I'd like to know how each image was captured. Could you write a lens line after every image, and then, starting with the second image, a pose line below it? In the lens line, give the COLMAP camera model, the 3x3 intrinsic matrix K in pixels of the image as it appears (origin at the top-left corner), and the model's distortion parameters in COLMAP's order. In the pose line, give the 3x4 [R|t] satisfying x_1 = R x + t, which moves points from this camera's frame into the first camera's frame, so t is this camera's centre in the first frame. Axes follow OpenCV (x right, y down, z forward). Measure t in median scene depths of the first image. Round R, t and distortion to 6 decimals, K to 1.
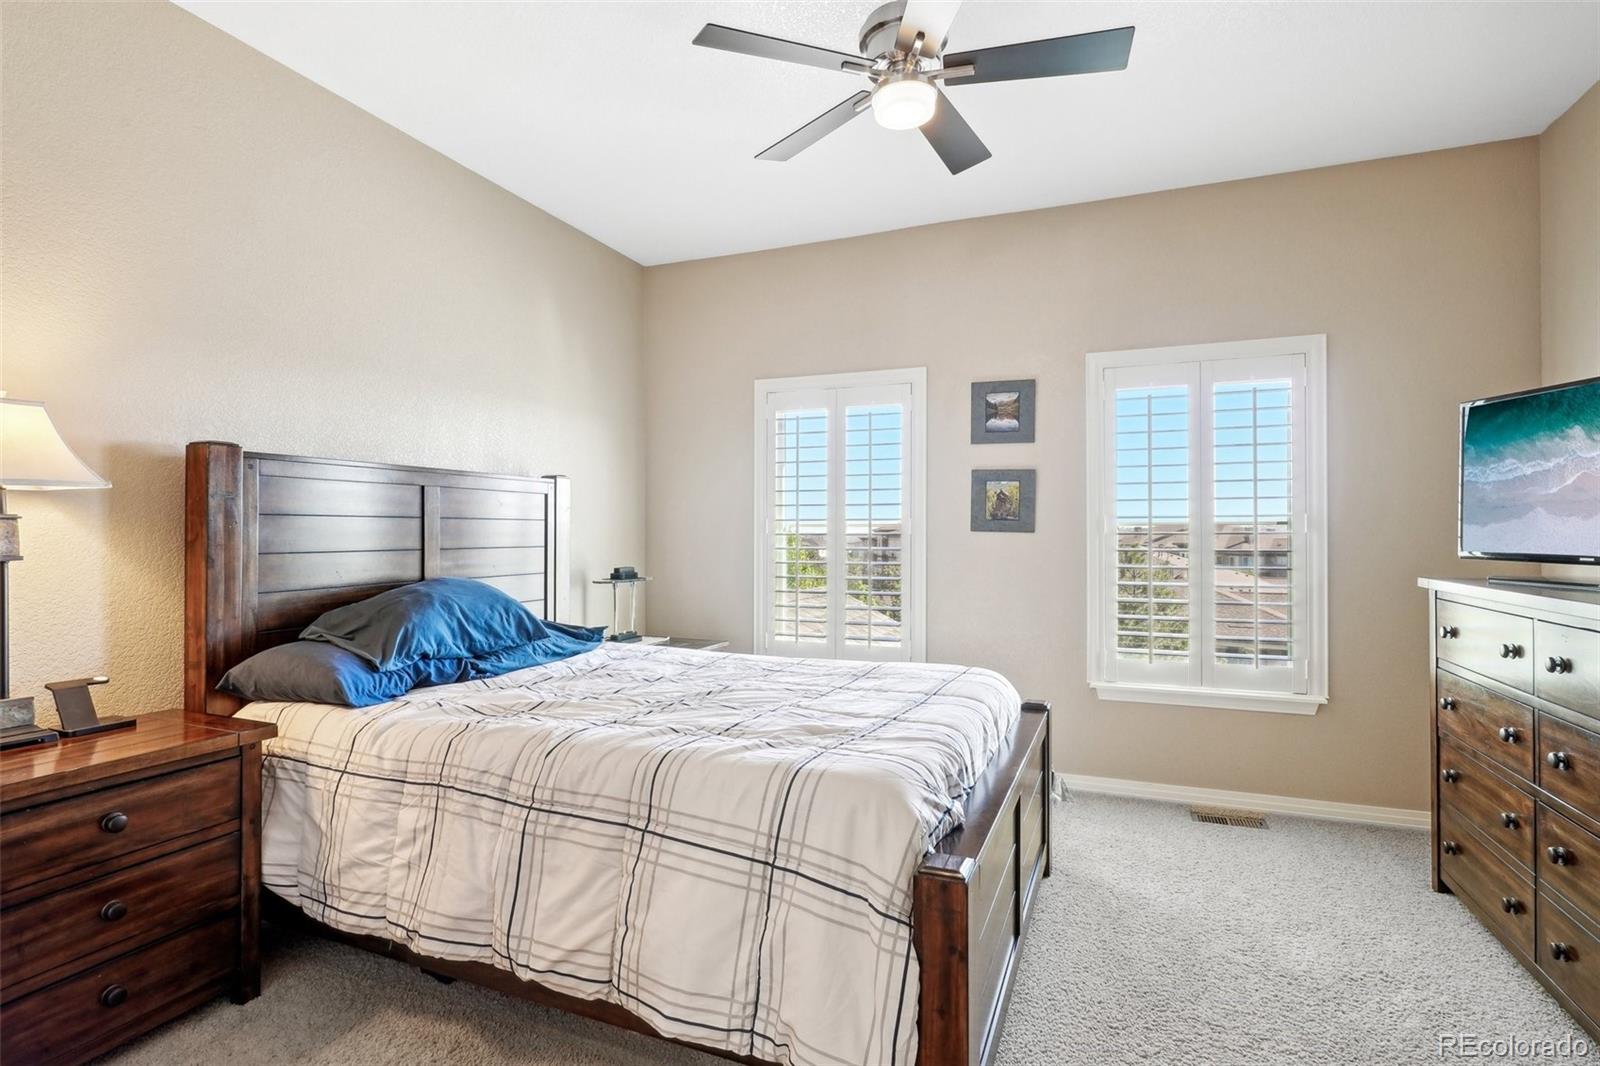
lens RADIAL K [[806.9, 0, 798.5], [0, 806.9, 537.0], [0, 0, 1]] dist [-0.000292, -0.000097]
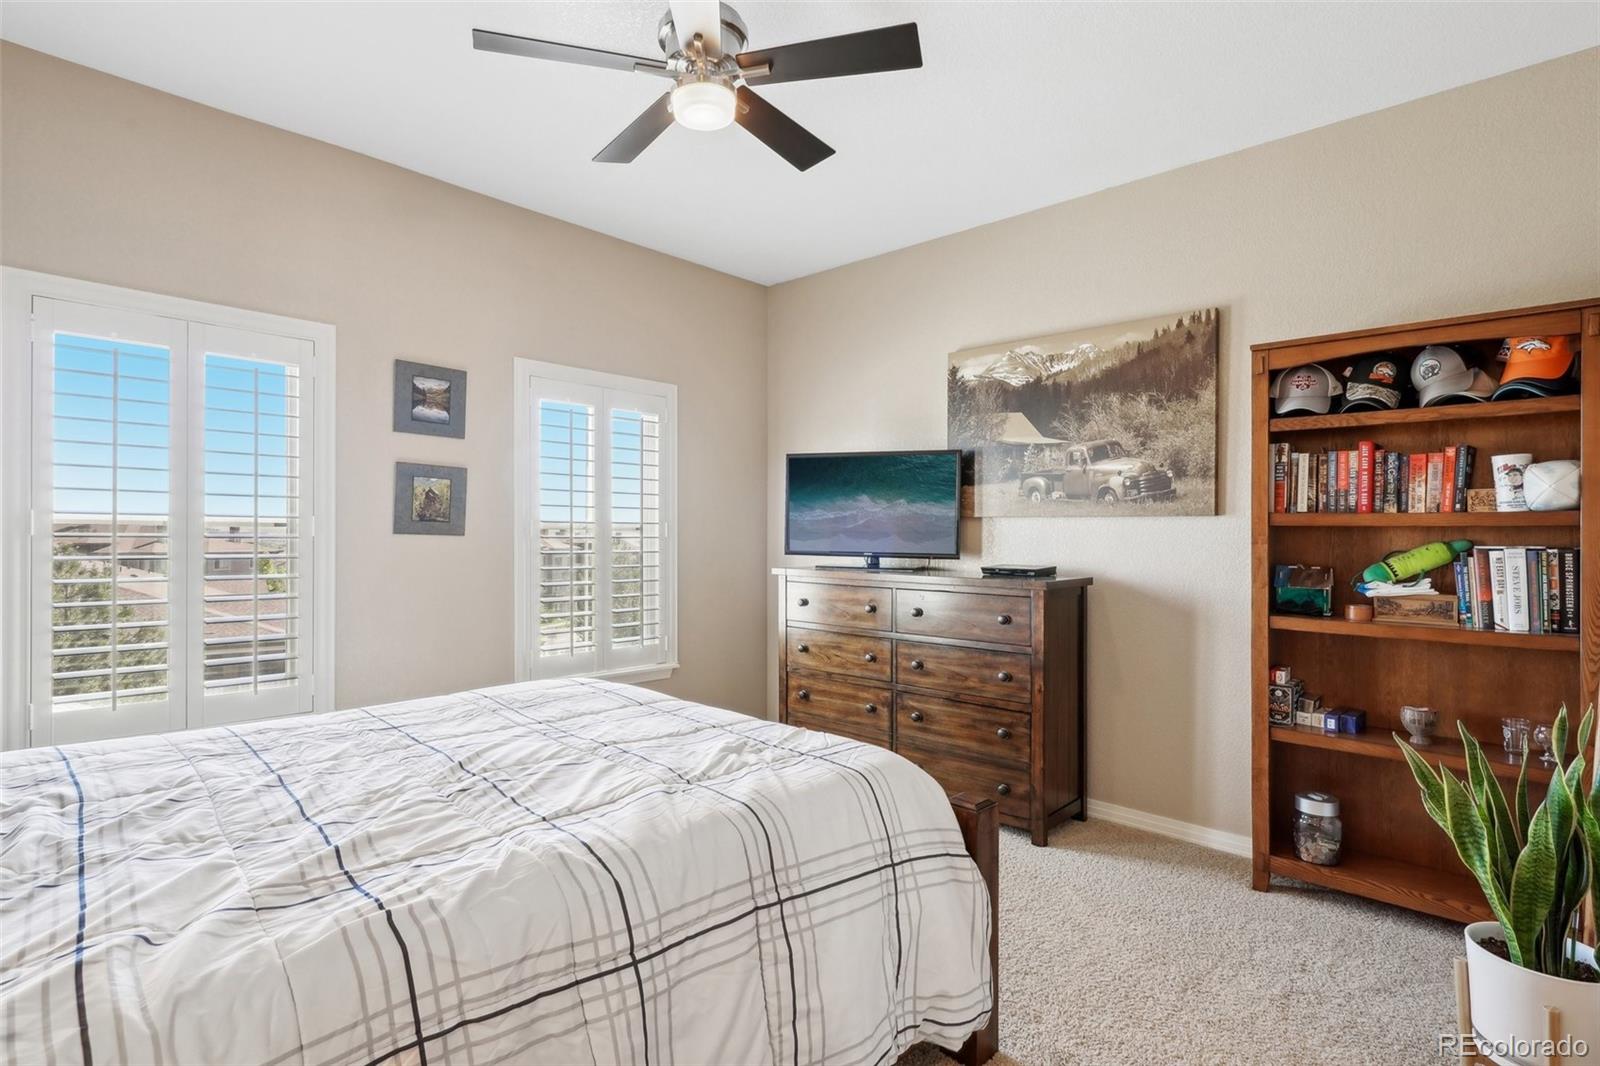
lens RADIAL K [[794.4, 0, 795.1], [0, 794.4, 539.6], [0, 0, 1]] dist [-0.000123, 0.000603]
pose [[0.365982, -0.000700, 0.930622, -0.418960], [-0.002435, 0.999996, 0.001710, -0.003493], [-0.930619, -0.002892, 0.365979, 0.306932]]
